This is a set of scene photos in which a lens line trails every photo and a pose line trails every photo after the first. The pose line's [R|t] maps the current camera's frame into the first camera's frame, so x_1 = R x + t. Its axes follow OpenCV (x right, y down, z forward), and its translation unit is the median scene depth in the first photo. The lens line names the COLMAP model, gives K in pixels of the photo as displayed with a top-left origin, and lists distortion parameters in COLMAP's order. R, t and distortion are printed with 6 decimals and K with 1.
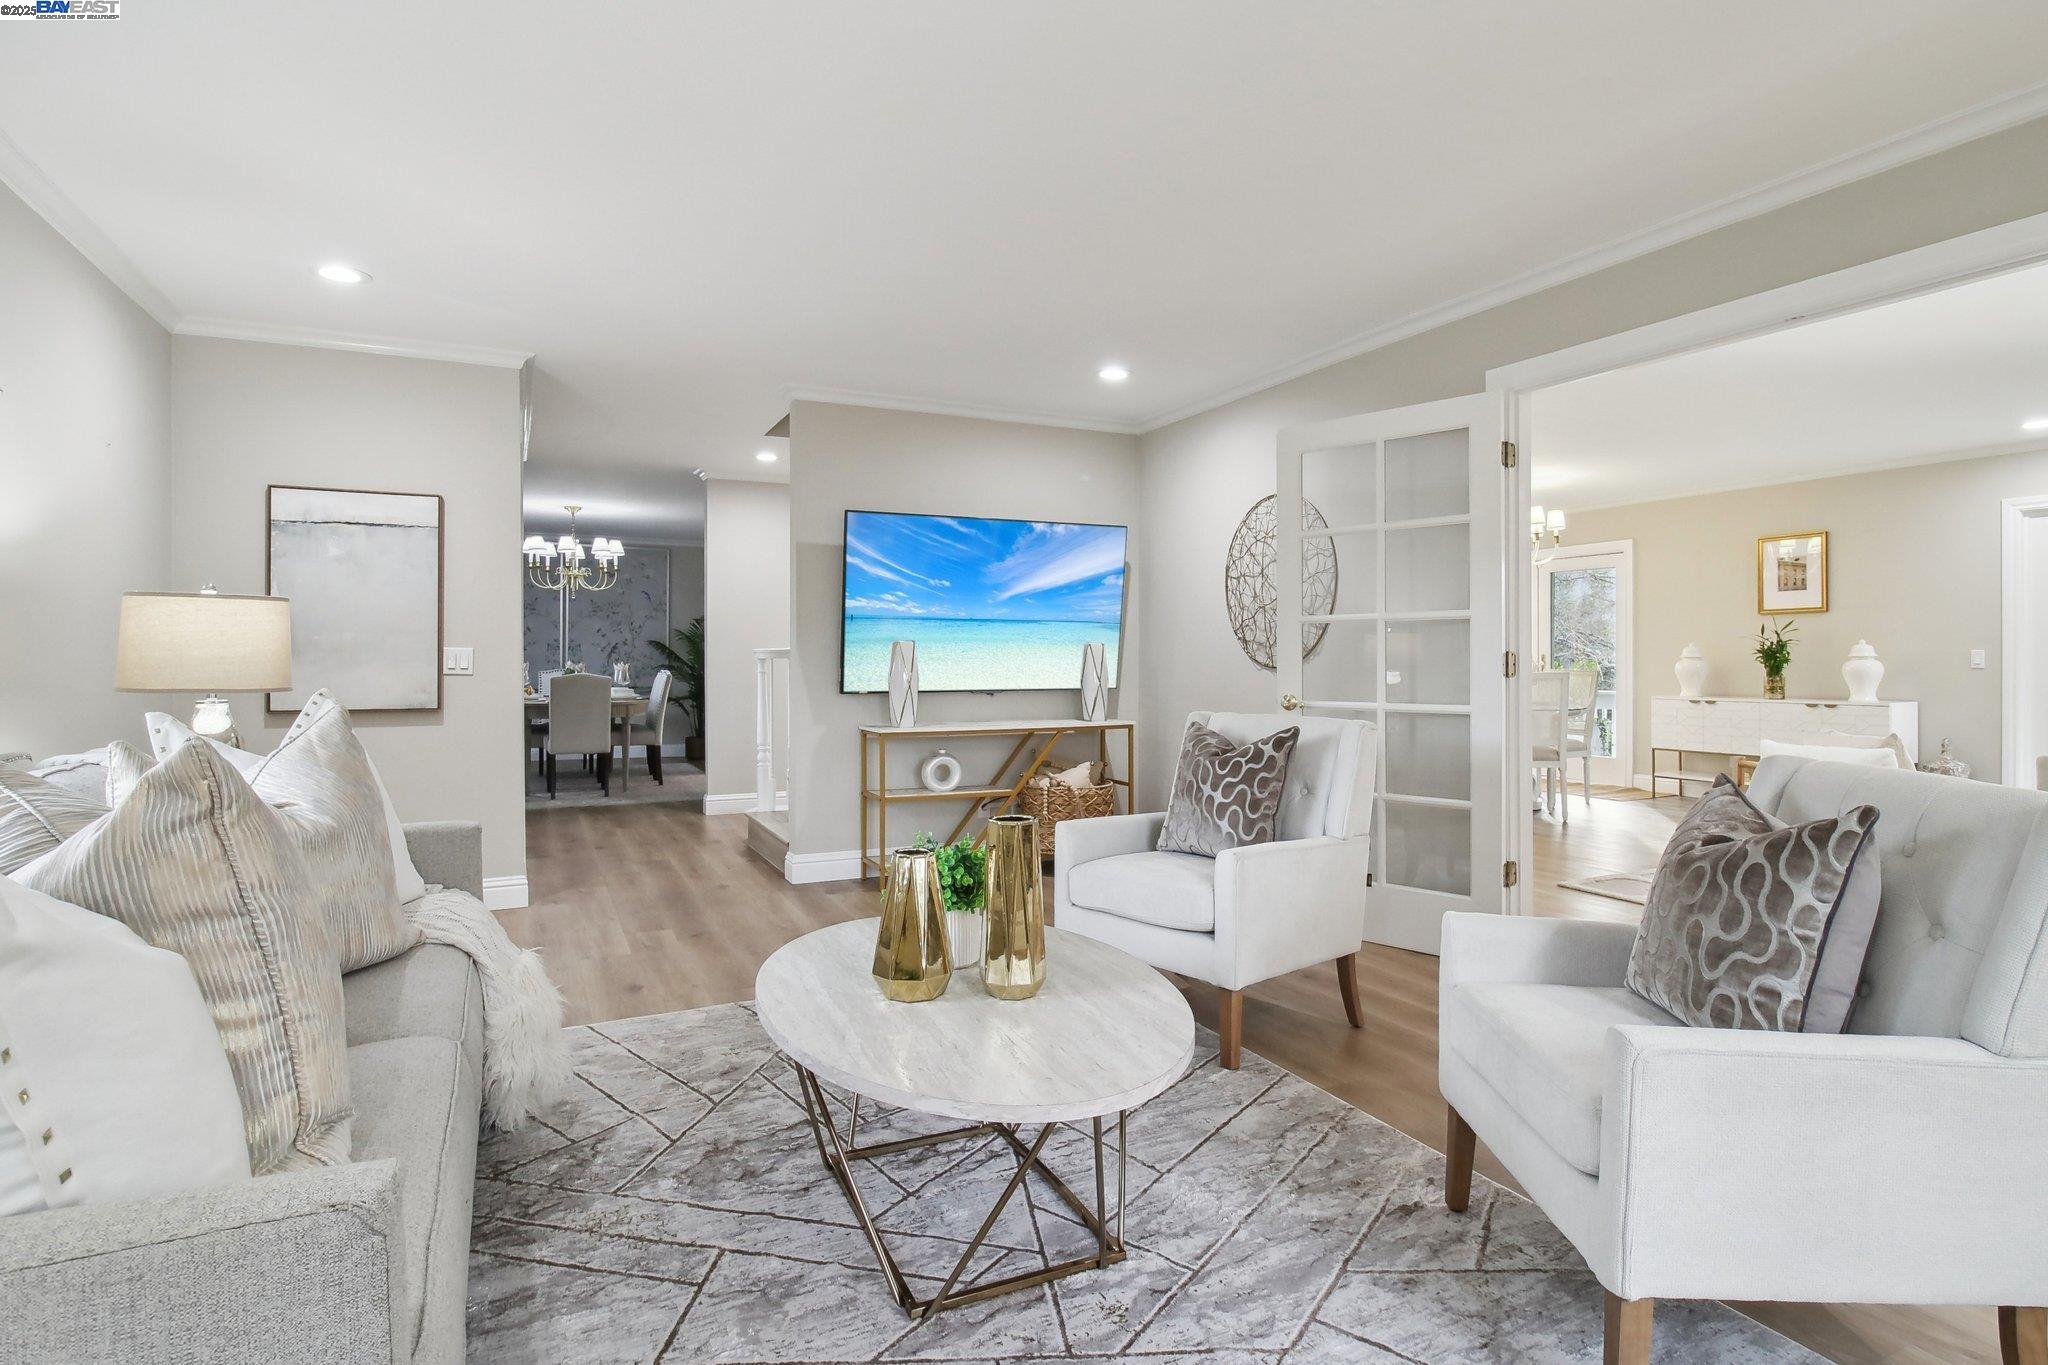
lens RADIAL K [[1072.3, 0, 1031.8], [0, 1072.3, 671.2], [0, 0, 1]] dist [-0.000571, -0.003186]
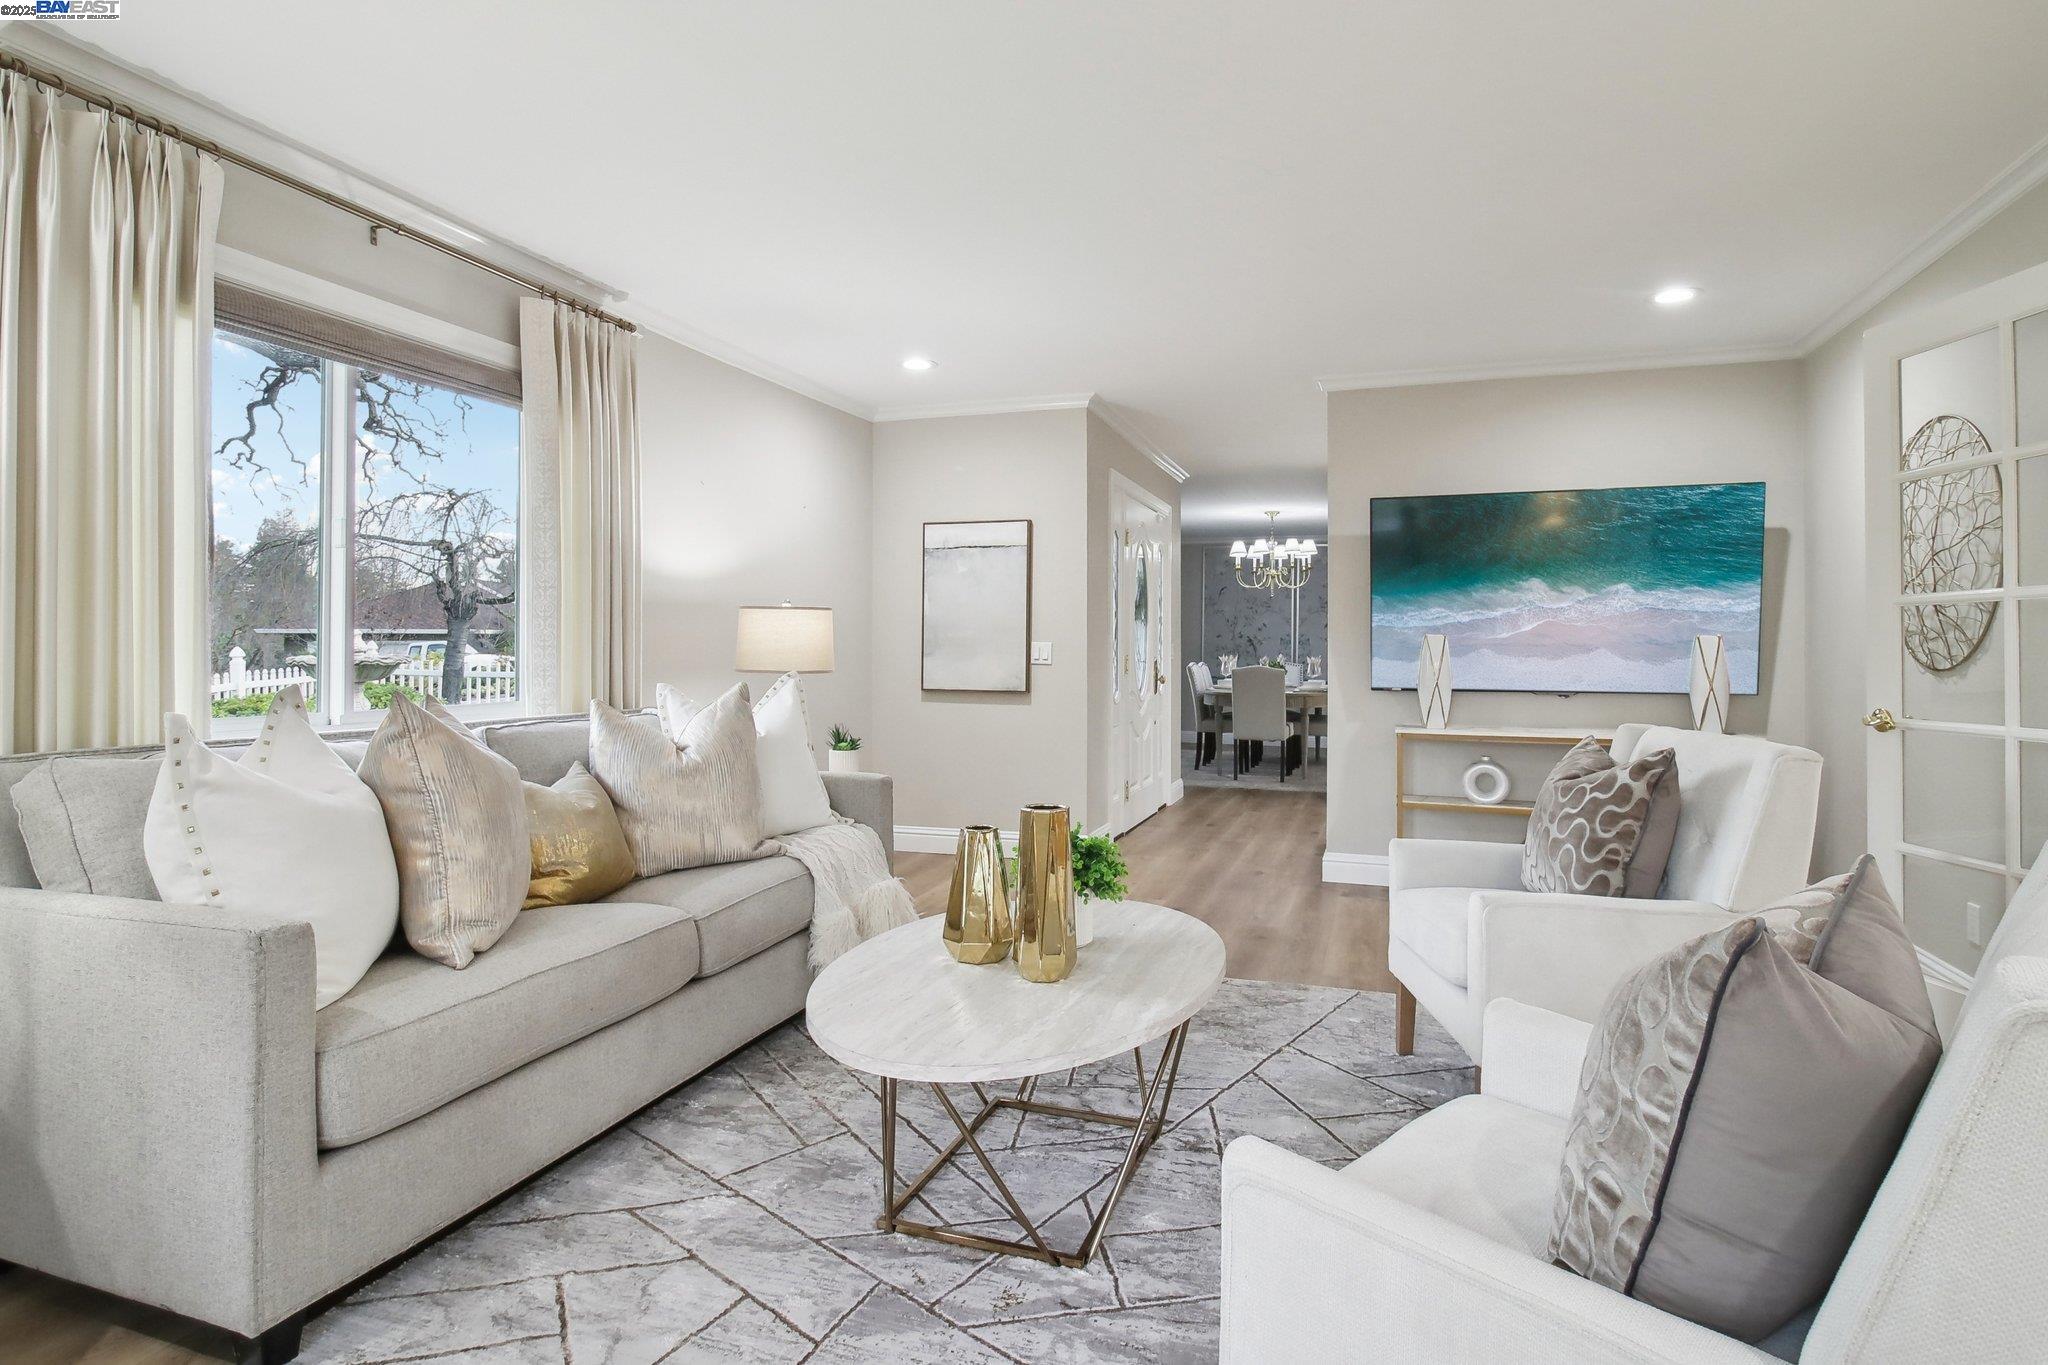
lens RADIAL K [[1072.3, 0, 1011.9], [0, 1072.3, 648.9], [0, 0, 1]] dist [-0.000571, -0.003186]
pose [[0.711173, 0.003159, -0.703010, 0.443639], [-0.013568, 0.999865, -0.009232, -0.003869], [0.702886, 0.016104, 0.711120, 0.153104]]
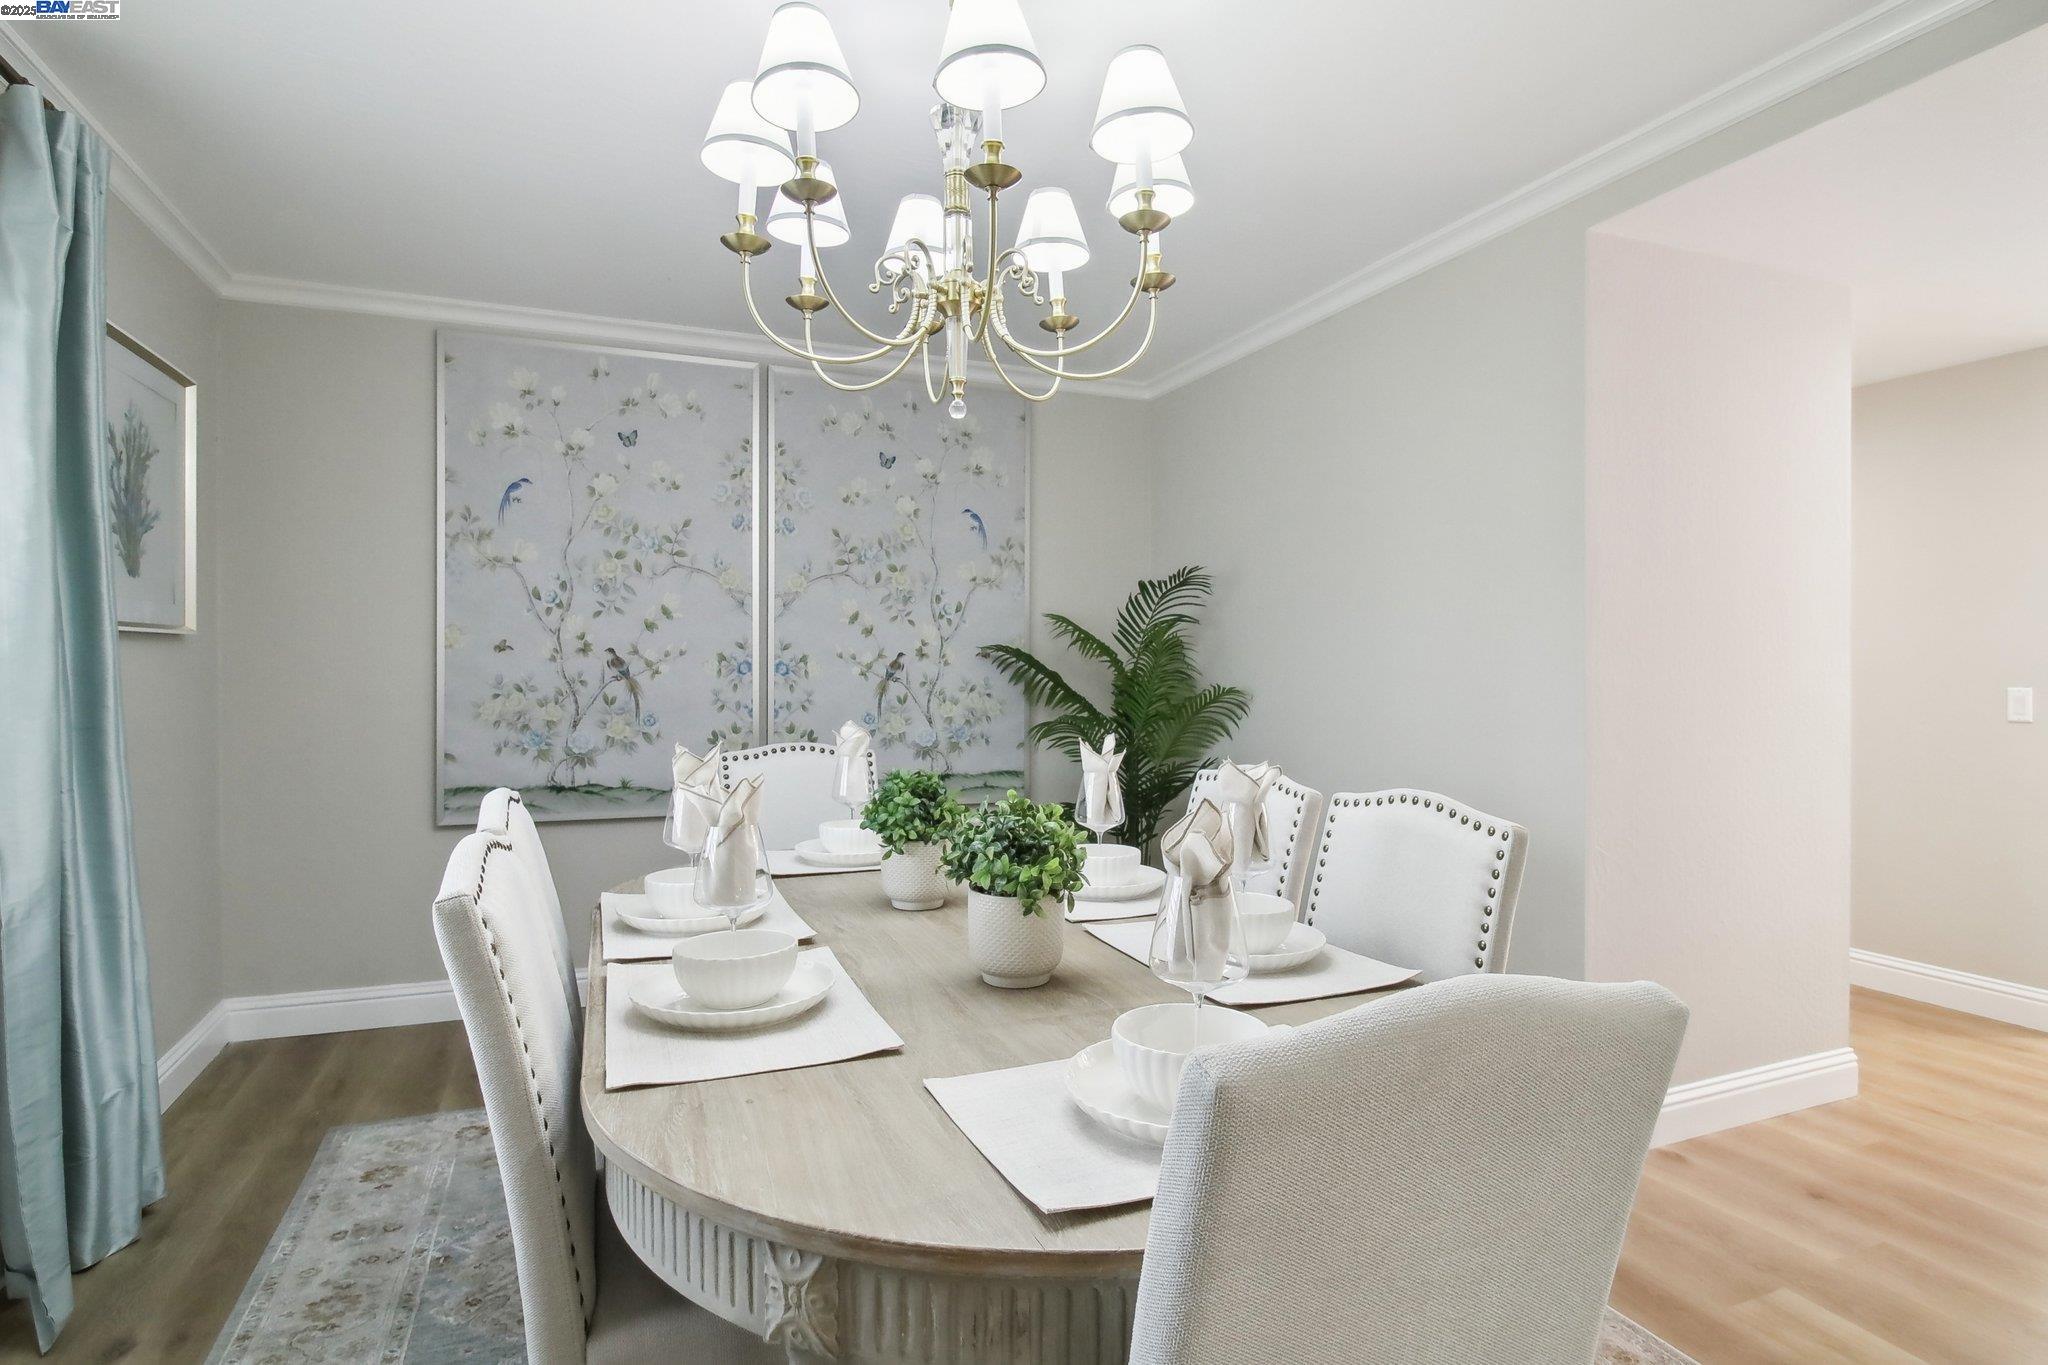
lens RADIAL K [[1072.3, 0, 1015.2], [0, 1072.3, 686.5], [0, 0, 1]] dist [-0.000571, -0.003186]
pose [[0.998386, 0.005688, -0.056502, -1.296220], [-0.005051, 0.999922, 0.011404, -0.075547], [0.056562, -0.011100, 0.998337, 2.541901]]
